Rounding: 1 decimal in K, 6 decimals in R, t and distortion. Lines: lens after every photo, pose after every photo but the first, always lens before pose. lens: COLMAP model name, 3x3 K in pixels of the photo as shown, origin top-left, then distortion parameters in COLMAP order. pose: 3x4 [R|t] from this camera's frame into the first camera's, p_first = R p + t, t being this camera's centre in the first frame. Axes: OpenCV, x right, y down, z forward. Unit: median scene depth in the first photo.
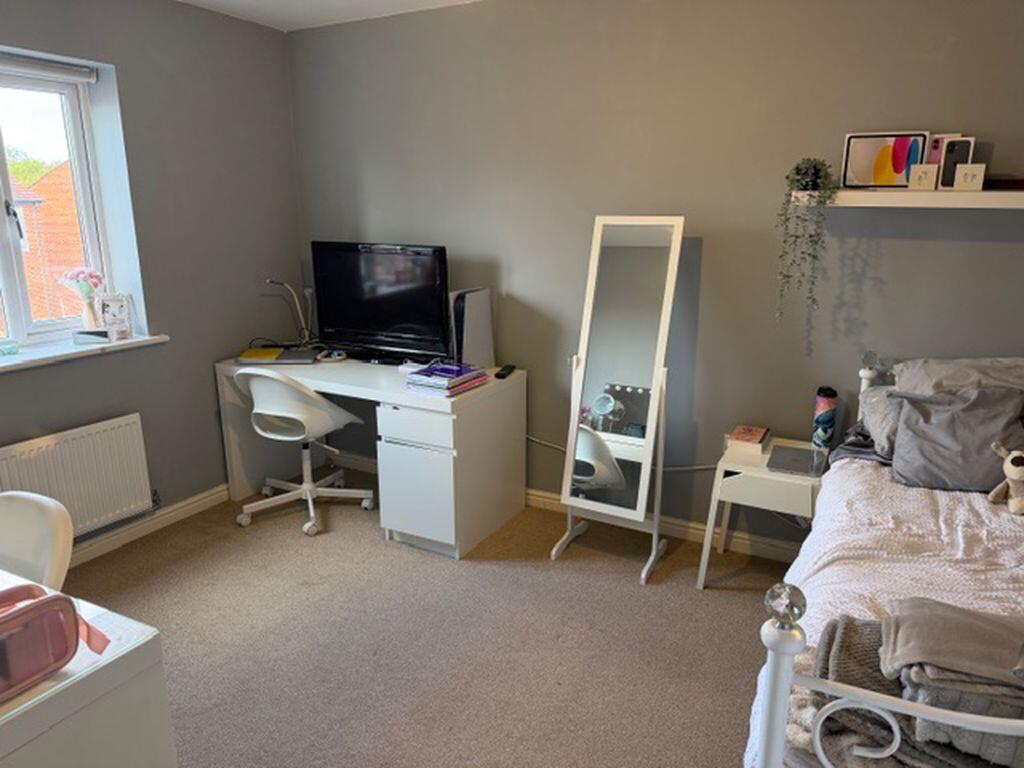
lens RADIAL K [[705.6, 0, 512.0], [0, 705.6, 384.0], [0, 0, 1]] dist [-0.007844, -0.006499]
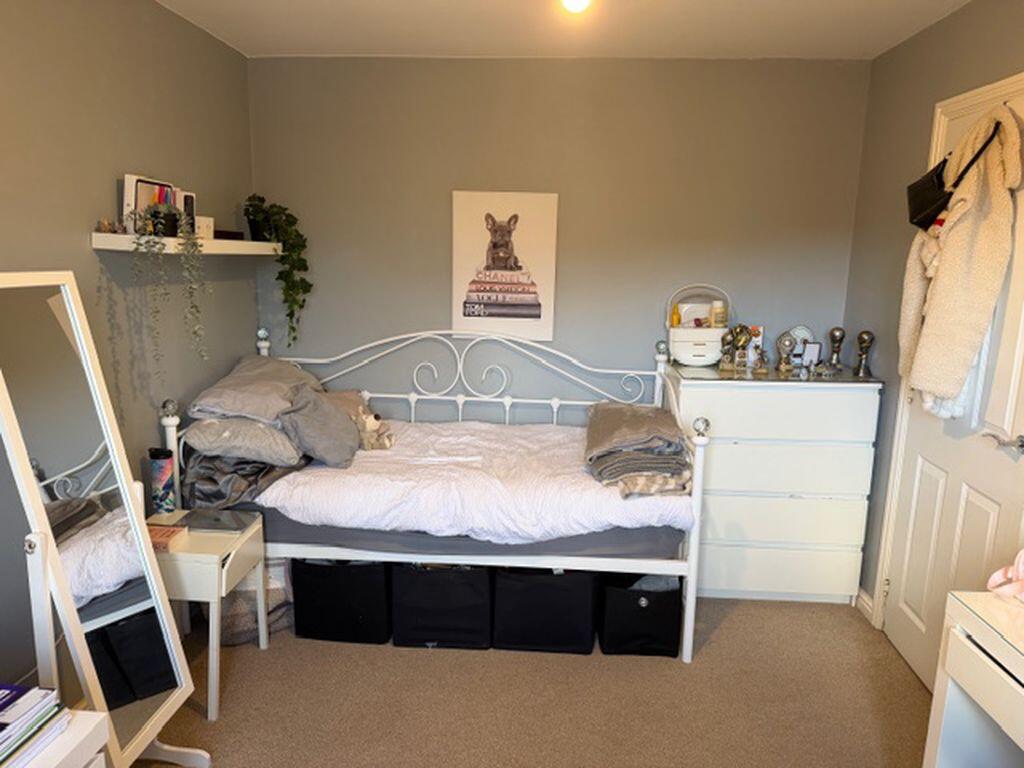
lens RADIAL K [[705.6, 0, 512.0], [0, 705.6, 384.0], [0, 0, 1]] dist [-0.007844, -0.006499]
pose [[-0.402987, -0.177850, 0.897759, -0.565389], [0.203203, 0.939065, 0.277247, -0.240084], [-0.892362, 0.294155, -0.342291, 0.898852]]
